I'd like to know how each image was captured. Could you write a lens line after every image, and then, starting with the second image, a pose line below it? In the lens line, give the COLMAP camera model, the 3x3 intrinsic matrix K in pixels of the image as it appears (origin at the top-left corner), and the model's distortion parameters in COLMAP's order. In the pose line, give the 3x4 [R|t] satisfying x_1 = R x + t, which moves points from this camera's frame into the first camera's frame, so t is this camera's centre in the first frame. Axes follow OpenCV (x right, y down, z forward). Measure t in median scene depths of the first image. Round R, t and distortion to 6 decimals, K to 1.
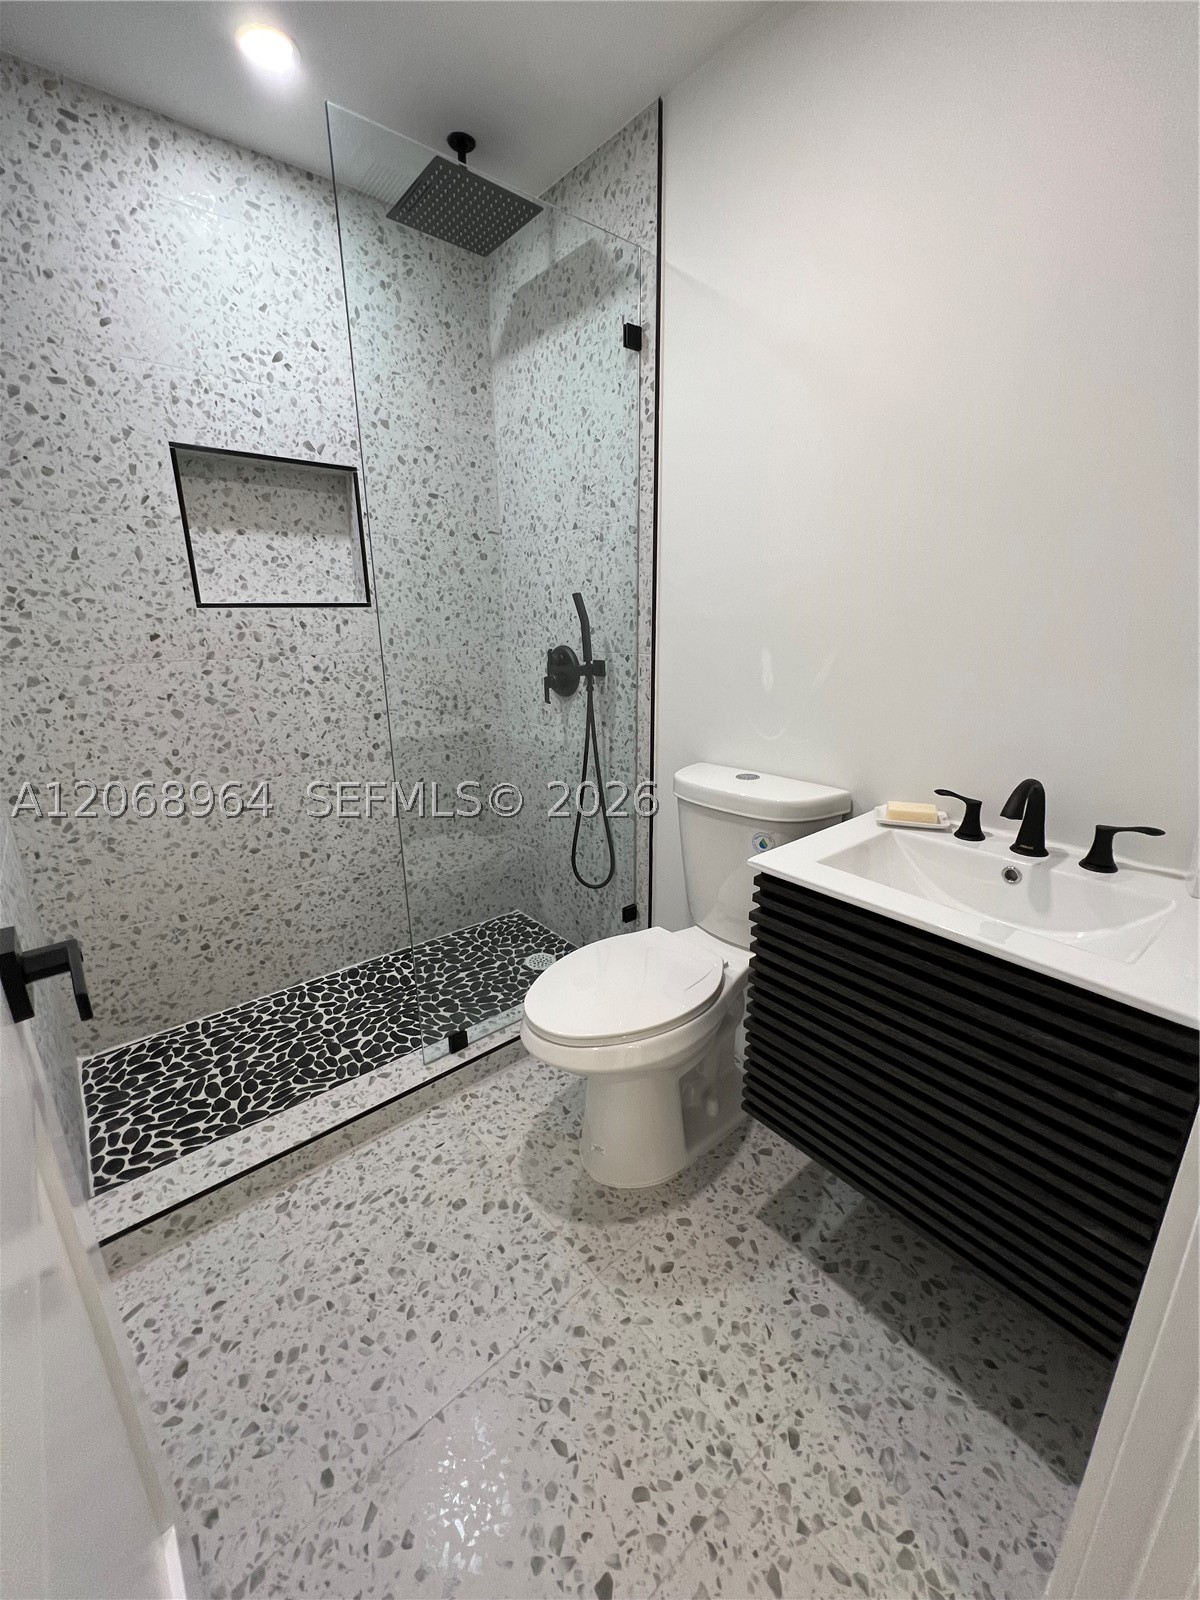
lens RADIAL K [[643.8, 0, 599.2], [0, 643.8, 786.5], [0, 0, 1]] dist [-0.002062, 0.001222]
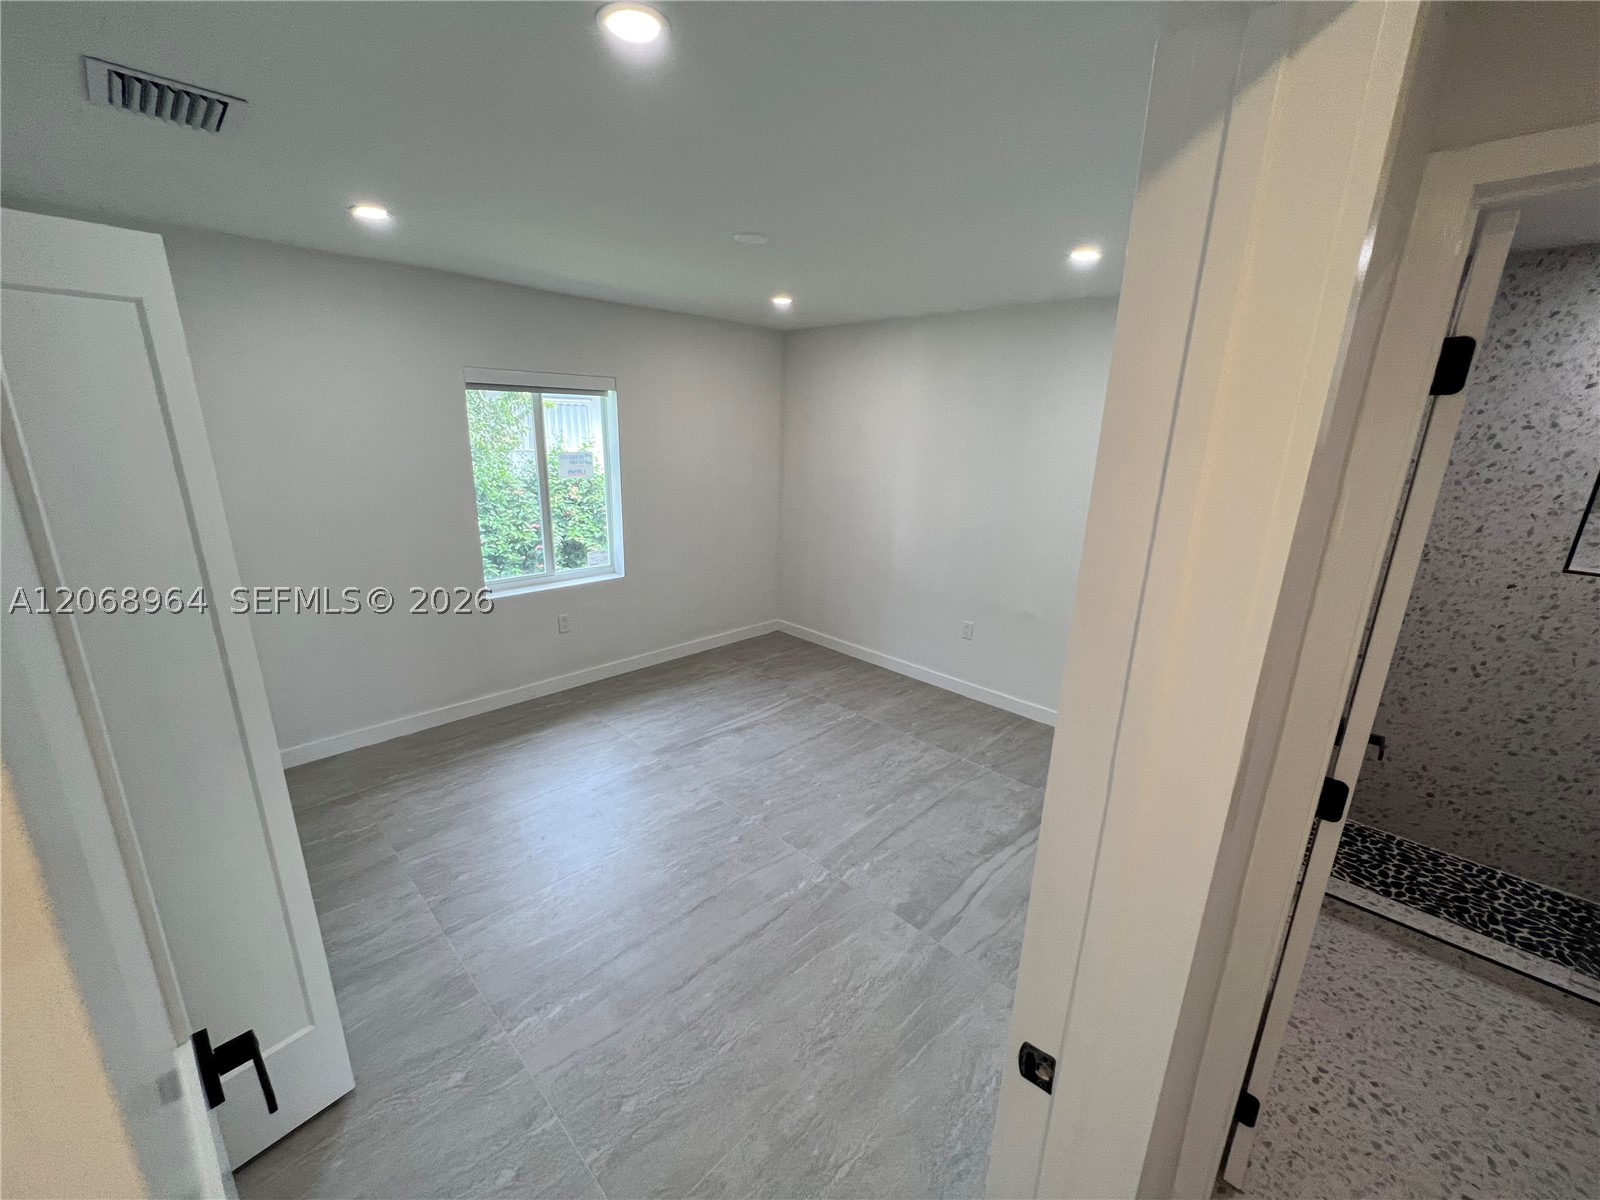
lens RADIAL K [[643.8, 0, 792.1], [0, 643.8, 612.6], [0, 0, 1]] dist [-0.002062, 0.001222]
pose [[0.101872, 0.297833, -0.949167, 0.411019], [-0.287508, 0.922228, 0.258523, -0.070482], [0.952345, 0.246557, 0.179579, -0.604394]]
